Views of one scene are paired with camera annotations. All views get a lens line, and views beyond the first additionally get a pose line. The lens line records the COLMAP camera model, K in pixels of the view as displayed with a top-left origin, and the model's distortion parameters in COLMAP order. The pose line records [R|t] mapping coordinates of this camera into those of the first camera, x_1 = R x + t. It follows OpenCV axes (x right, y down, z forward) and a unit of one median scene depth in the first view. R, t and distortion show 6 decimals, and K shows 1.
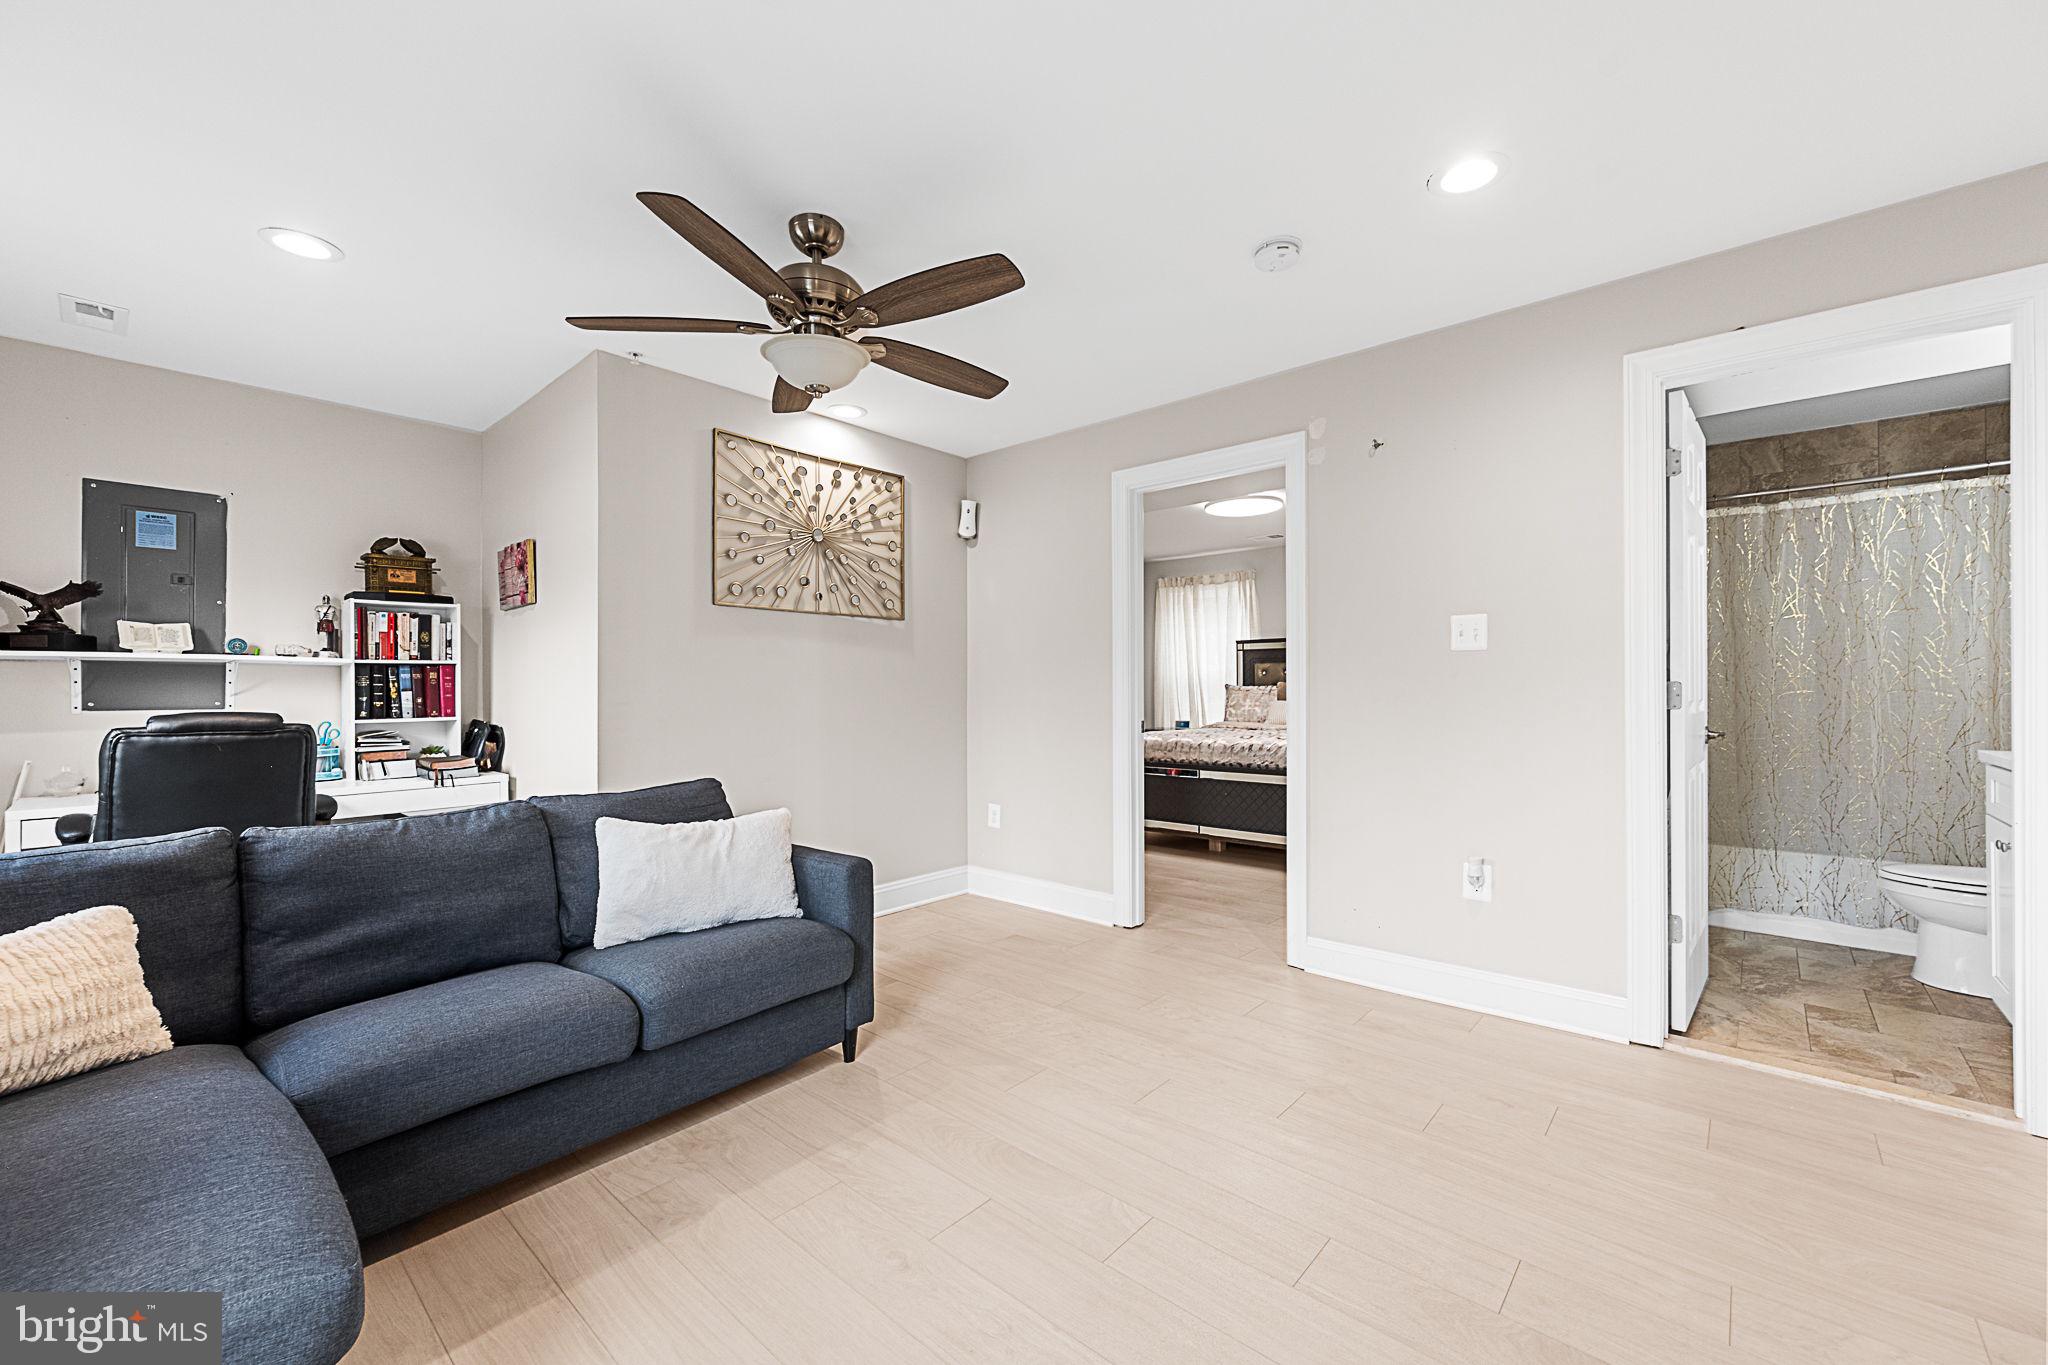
lens RADIAL K [[827.5, 0, 1017.2], [0, 827.5, 688.3], [0, 0, 1]] dist [-0.000171, -0.000282]
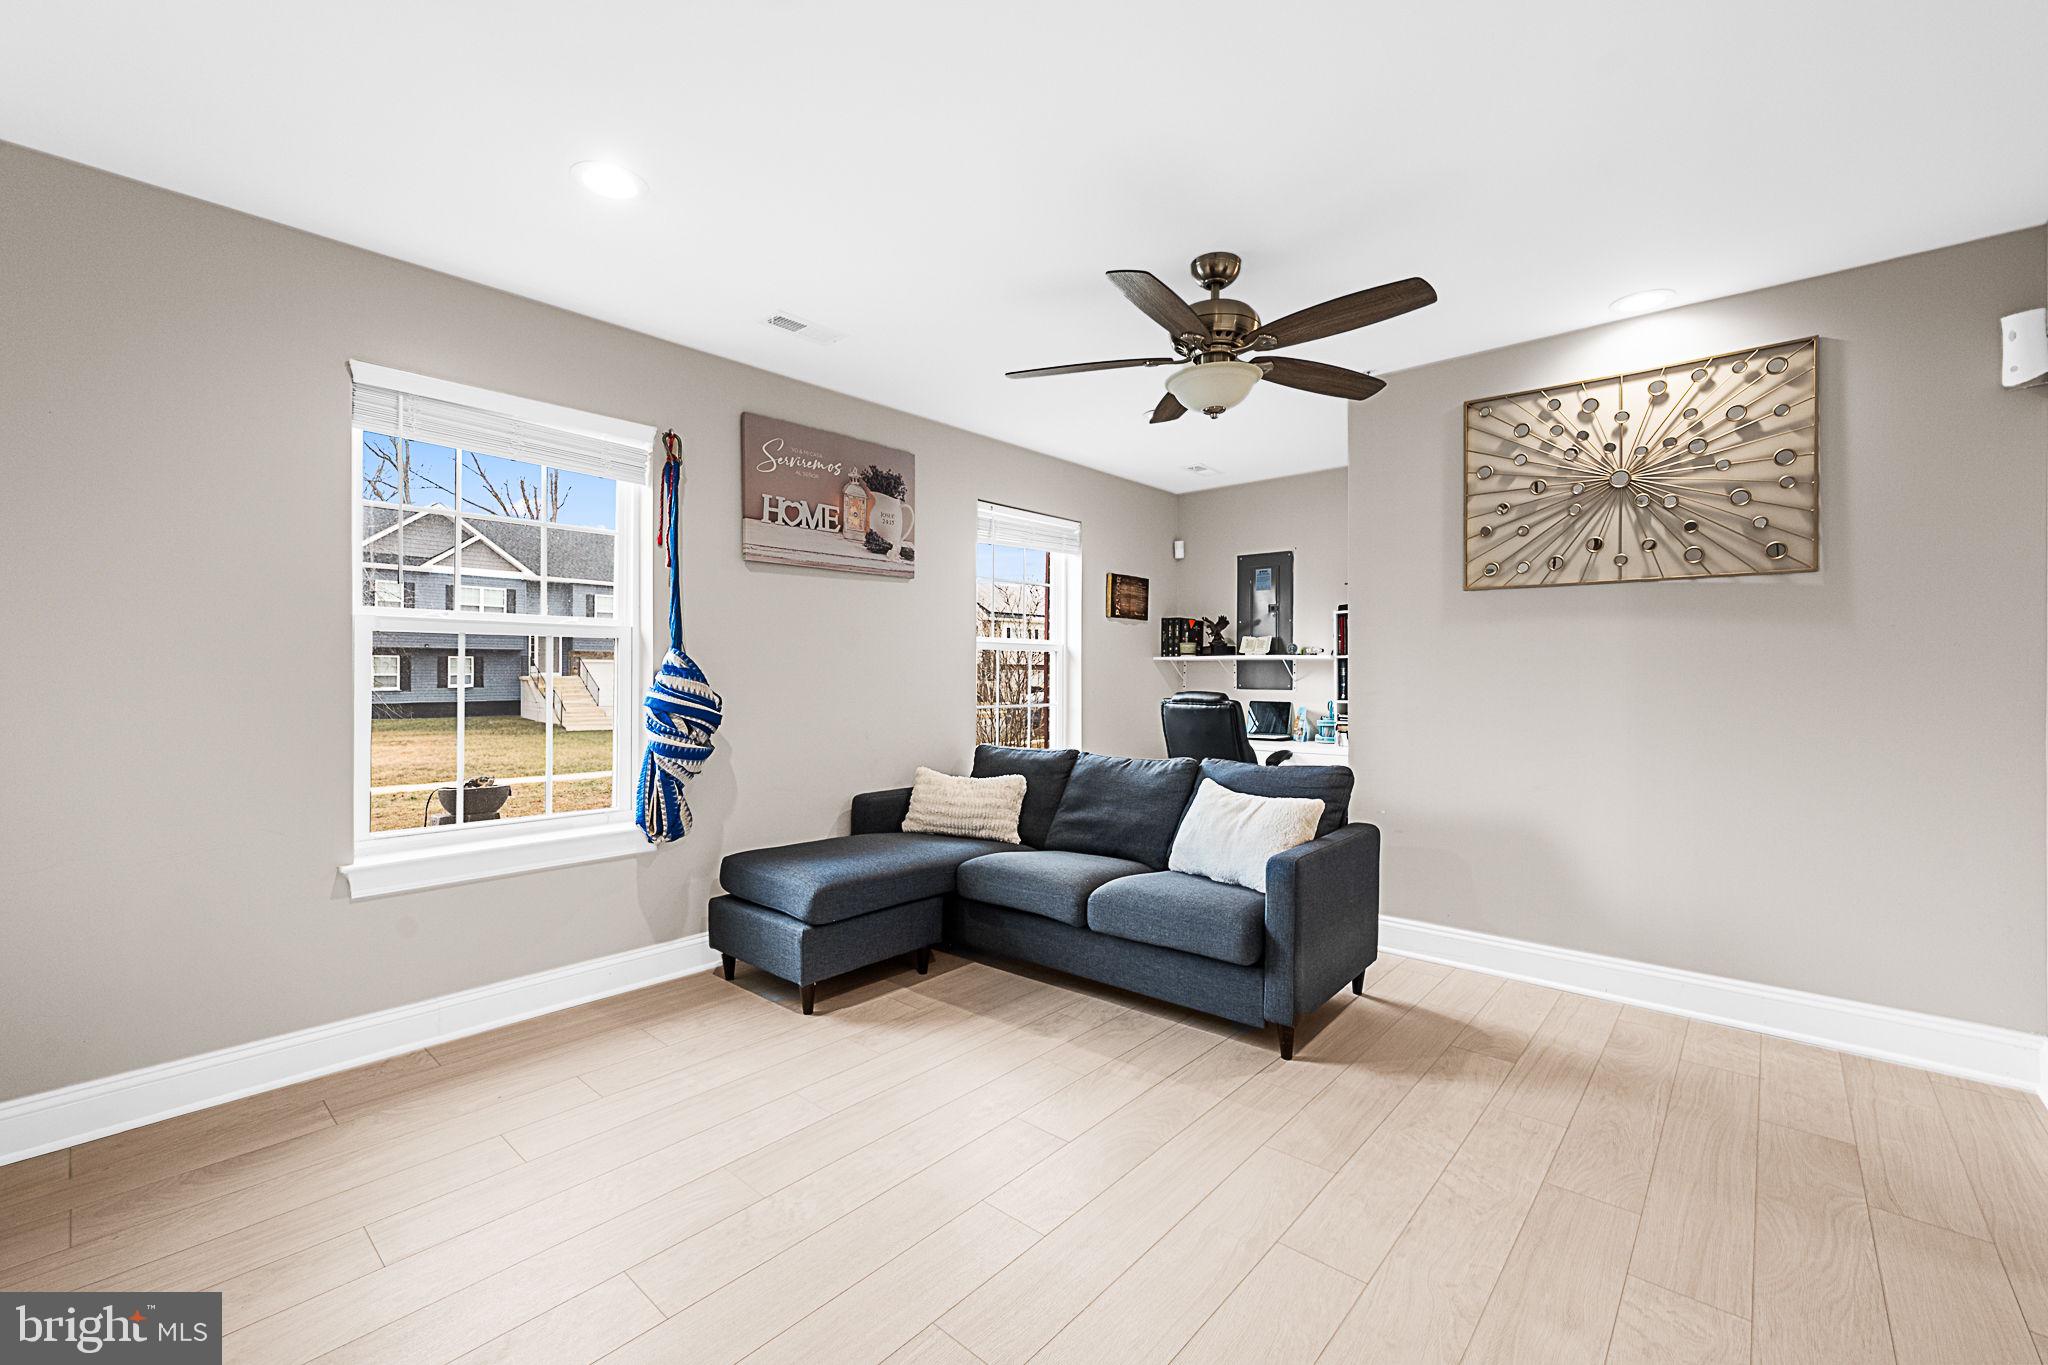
lens RADIAL K [[827.5, 0, 1018.4], [0, 827.5, 674.2], [0, 0, 1]] dist [-0.000171, -0.000282]
pose [[0.005763, 0.003347, -0.999978, 0.539423], [-0.000703, 0.999994, 0.003343, -0.008495], [0.999983, 0.000683, 0.005765, 0.462503]]
